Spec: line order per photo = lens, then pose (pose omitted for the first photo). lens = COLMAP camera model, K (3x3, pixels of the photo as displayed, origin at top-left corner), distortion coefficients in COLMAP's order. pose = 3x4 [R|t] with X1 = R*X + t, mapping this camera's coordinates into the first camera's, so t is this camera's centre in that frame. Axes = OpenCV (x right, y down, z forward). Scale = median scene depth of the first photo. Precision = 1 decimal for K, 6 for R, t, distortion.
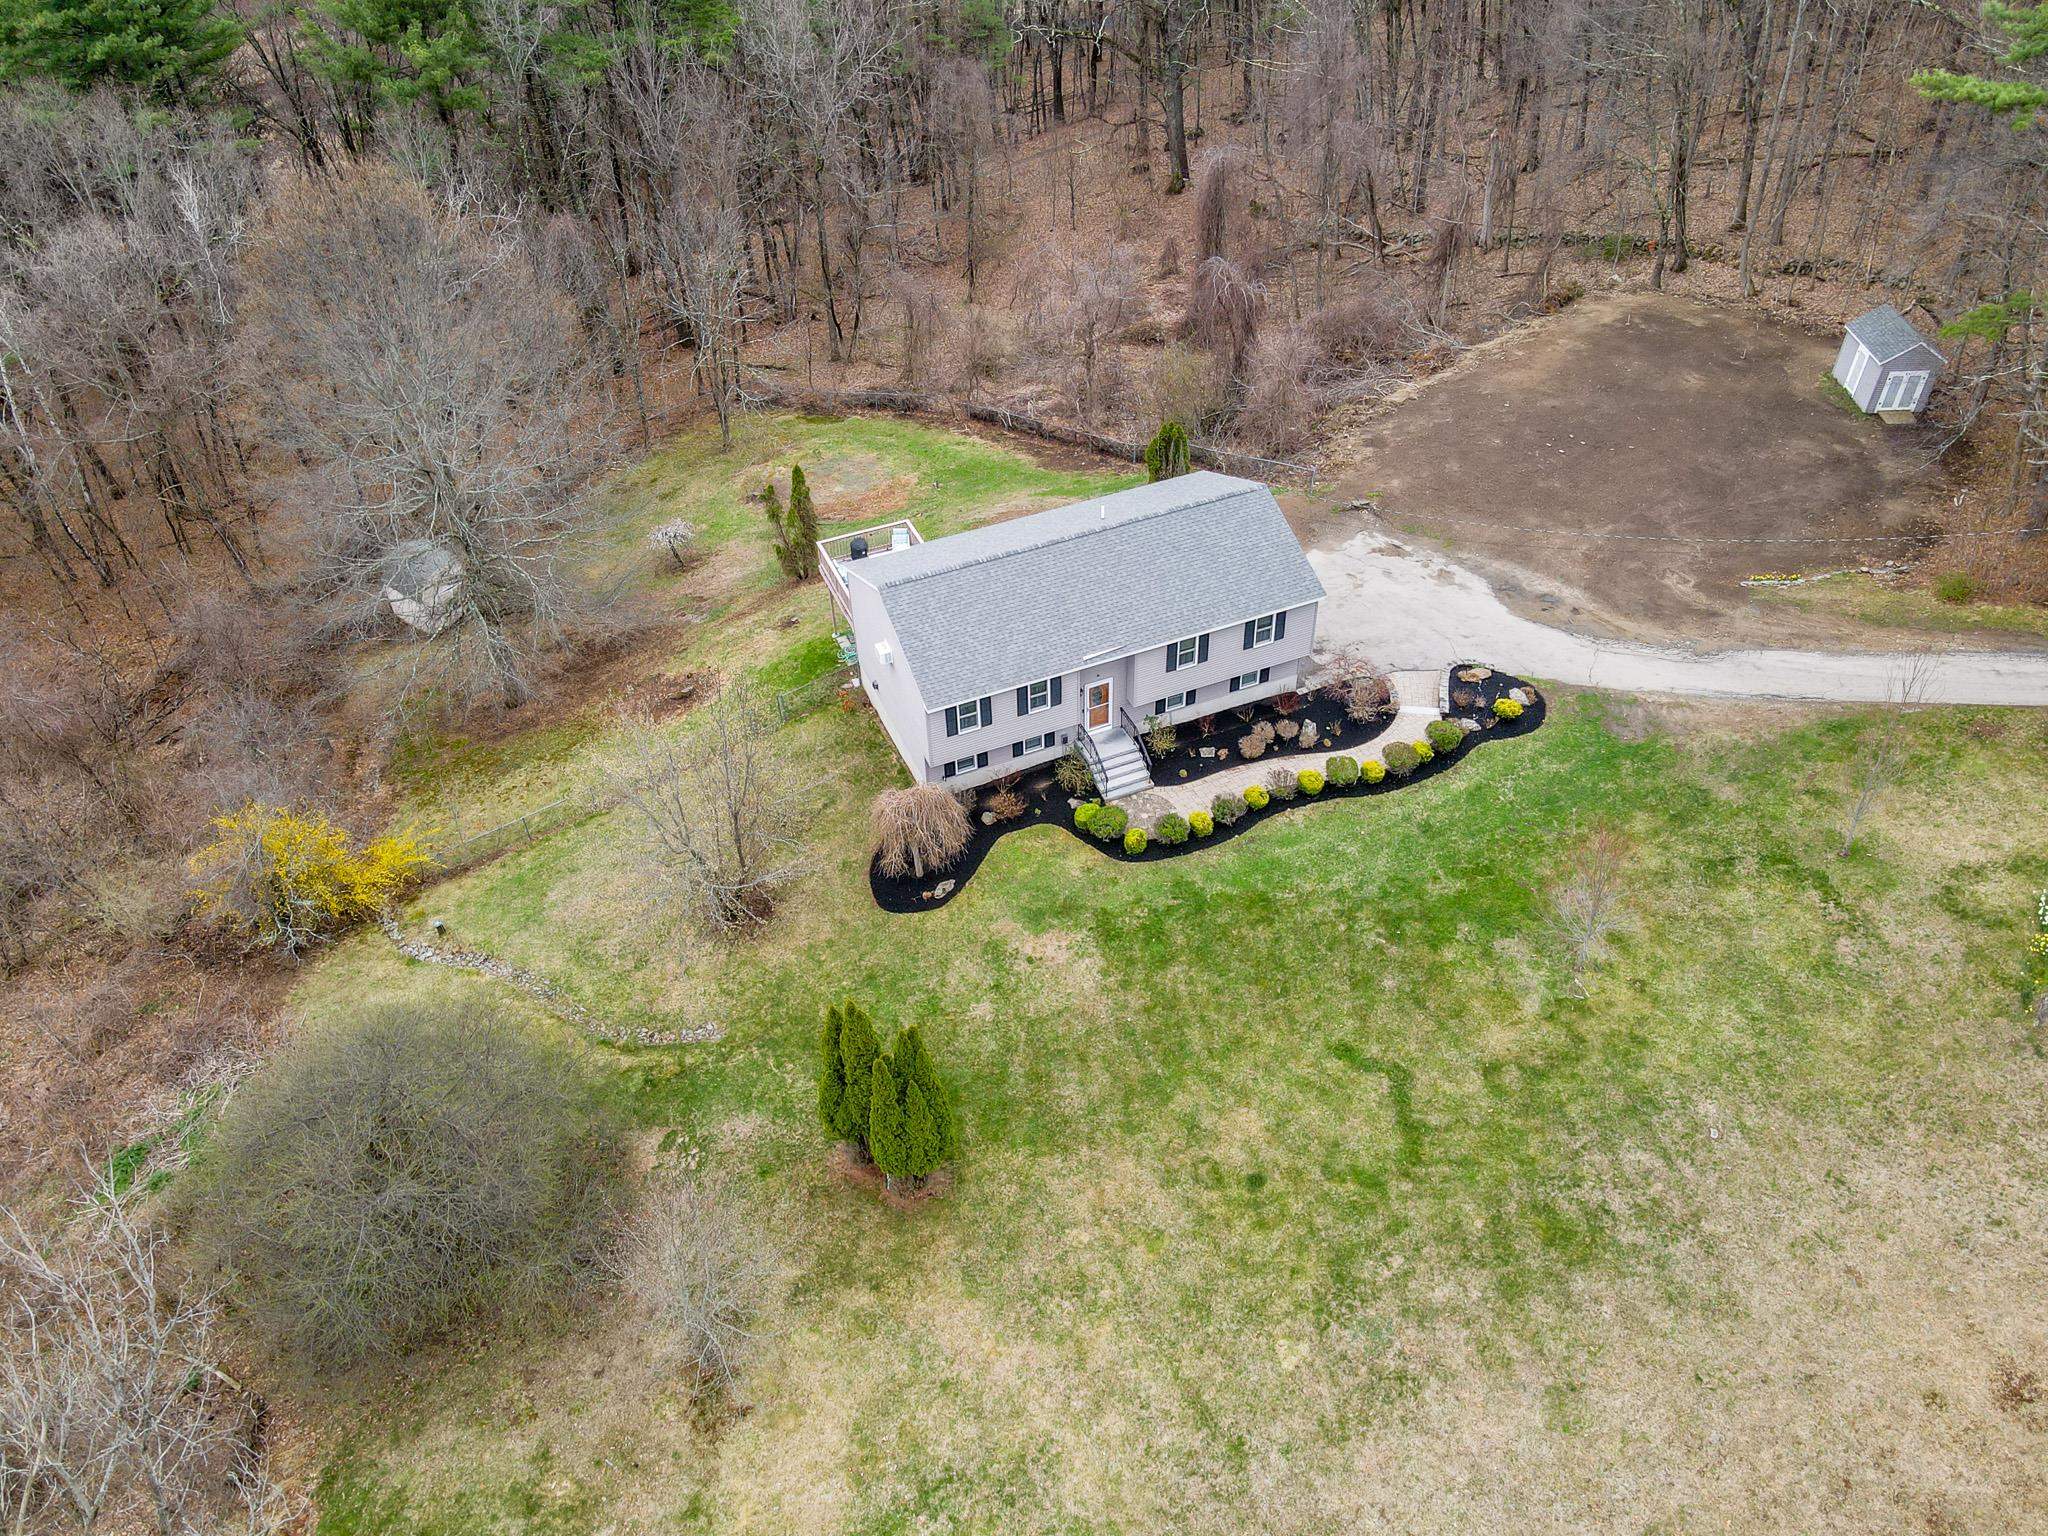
lens RADIAL K [[1488.5, 0, 996.4], [0, 1488.5, 766.8], [0, 0, 1]] dist [0.011462, 0.009580]
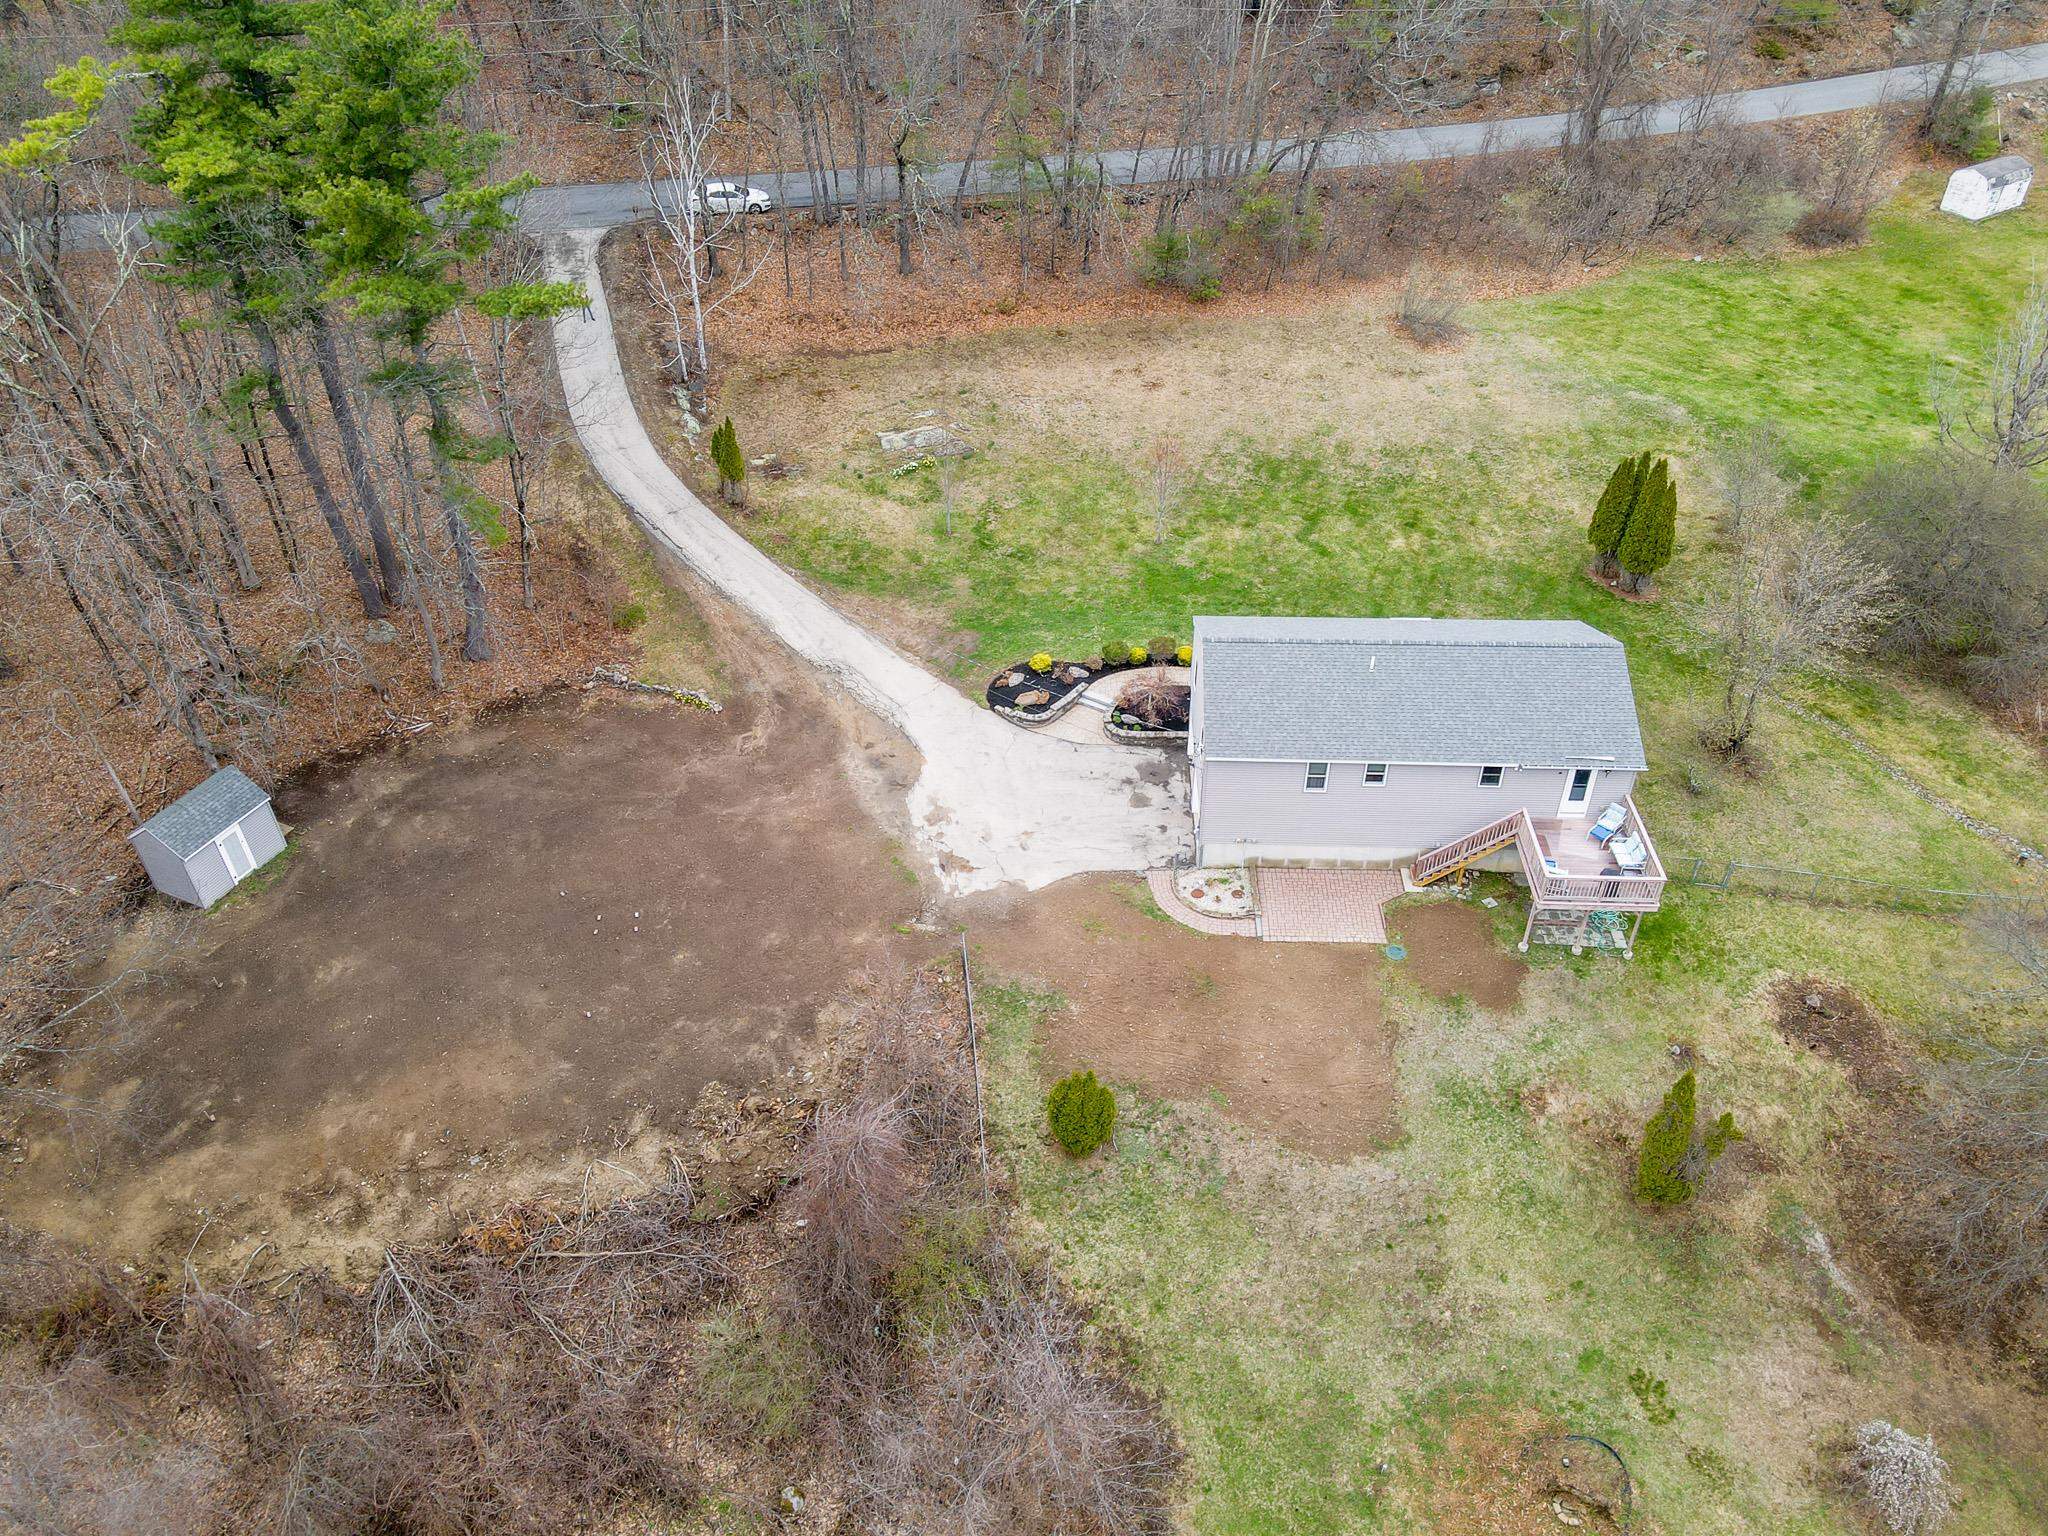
lens RADIAL K [[1542.5, 0, 993.9], [0, 1542.5, 767.5], [0, 0, 1]] dist [0.008500, 0.008392]
pose [[-0.903193, -0.211470, 0.373528, -0.106177], [0.329752, 0.215246, 0.919202, -1.251345], [-0.274784, 0.953388, -0.124676, 1.338927]]
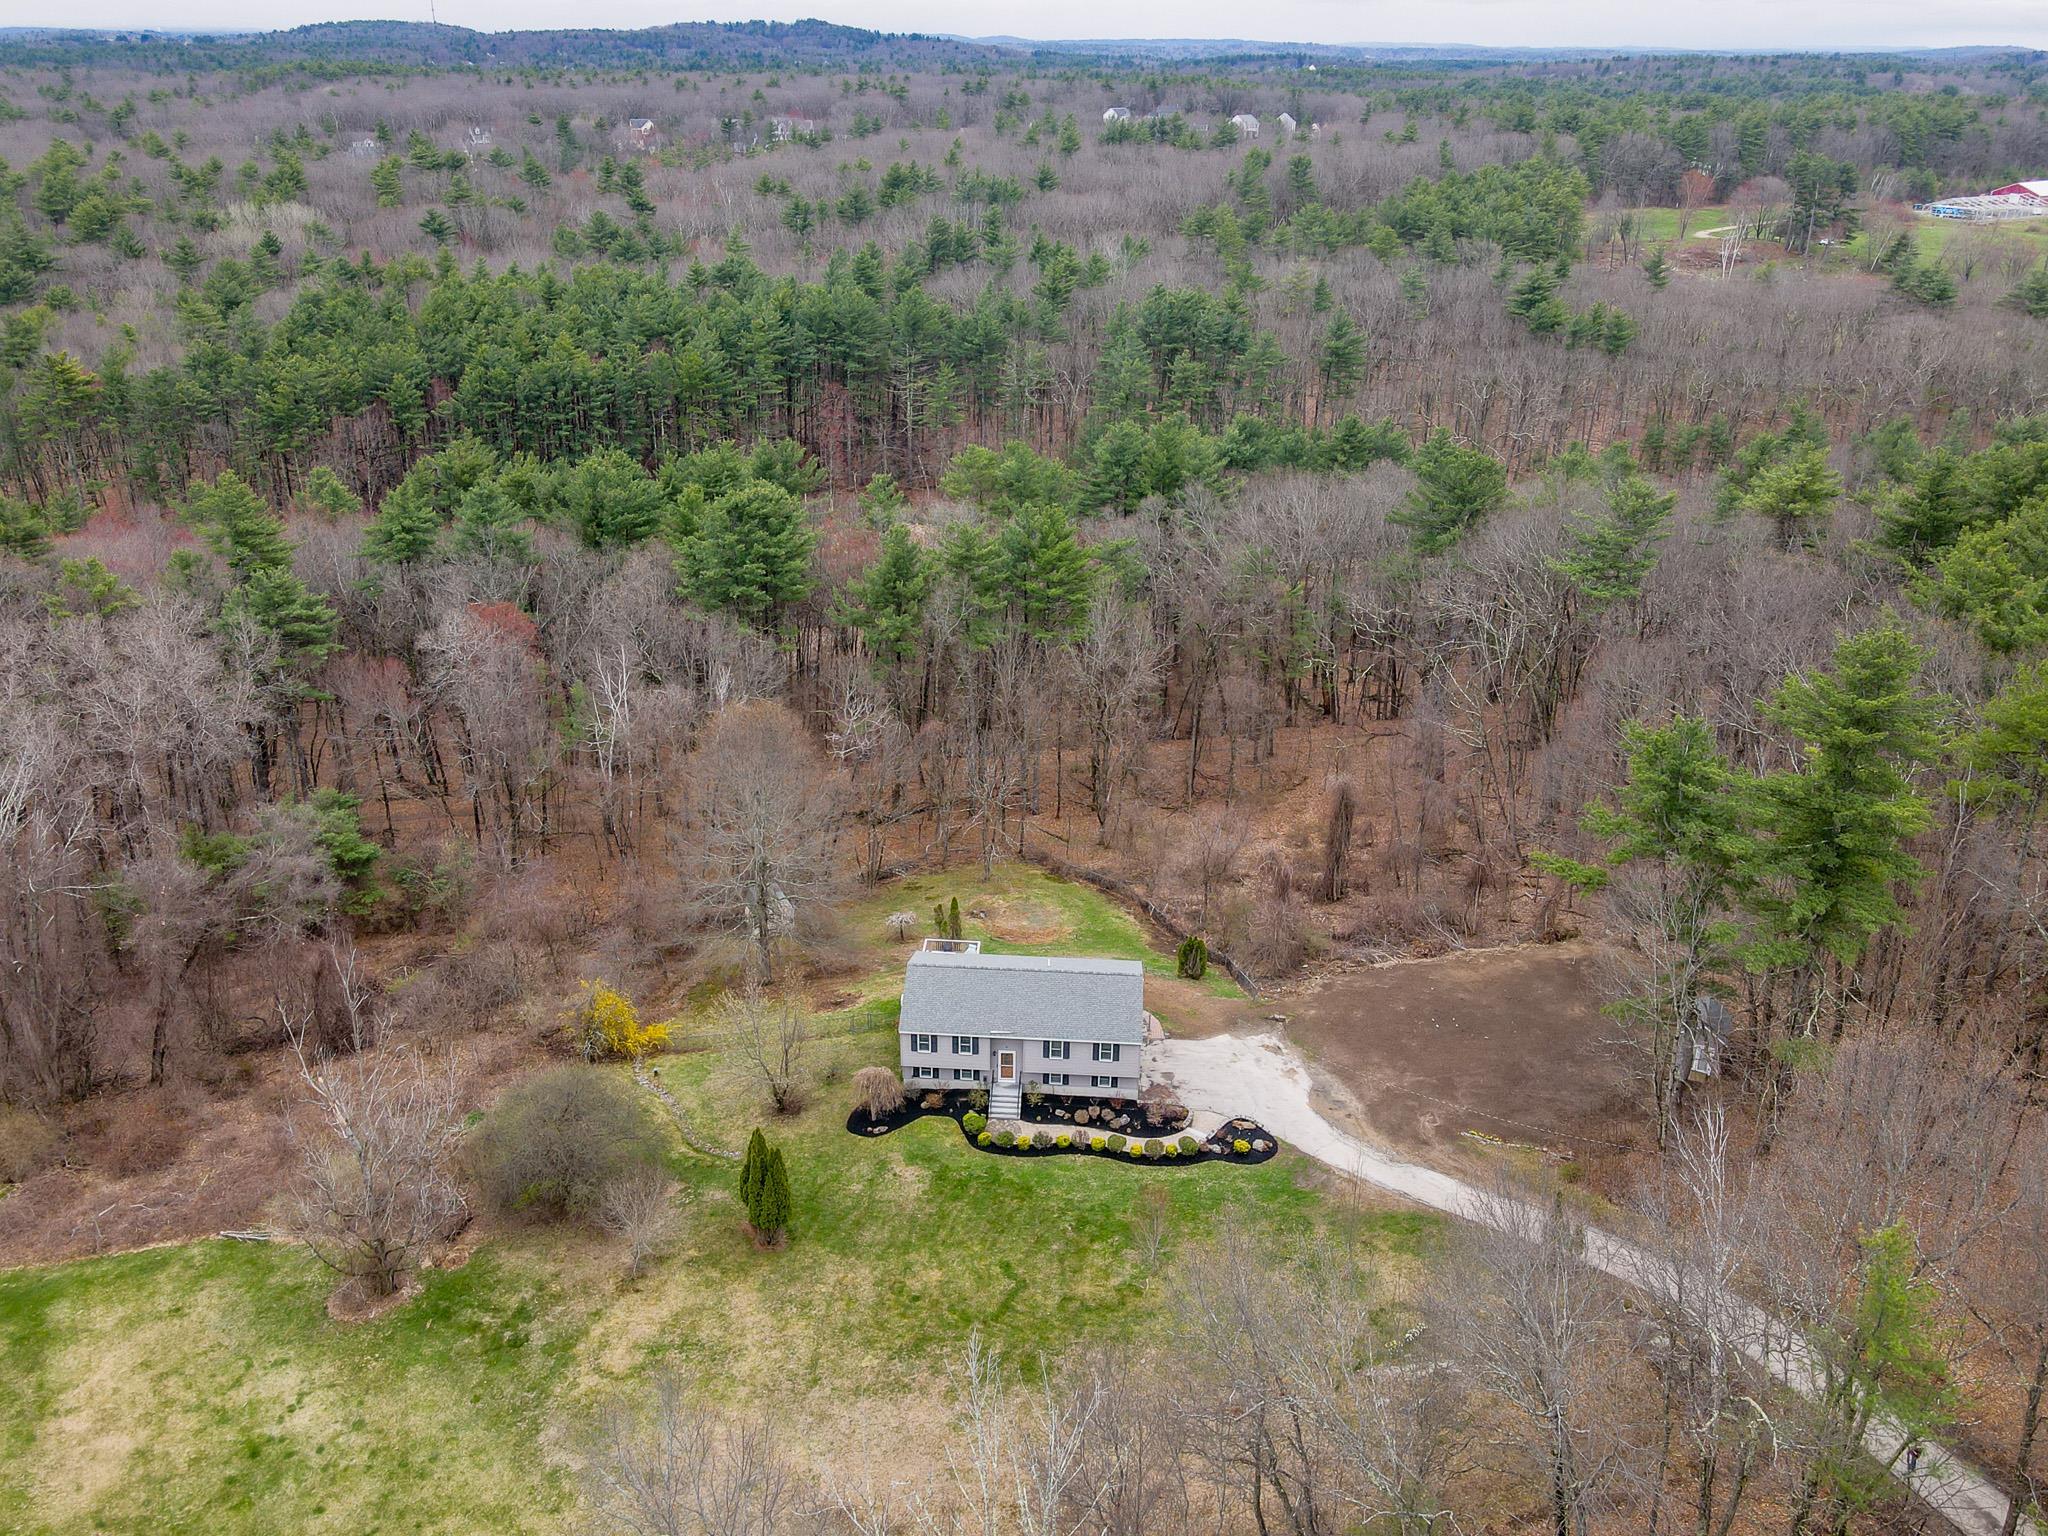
lens RADIAL K [[1542.5, 0, 993.9], [0, 1542.5, 767.5], [0, 0, 1]] dist [0.008500, 0.008392]
pose [[0.893939, 0.227868, -0.385939, 0.709215], [-0.329139, 0.918243, -0.220222, 0.044636], [0.304204, 0.323893, 0.895853, -0.786807]]
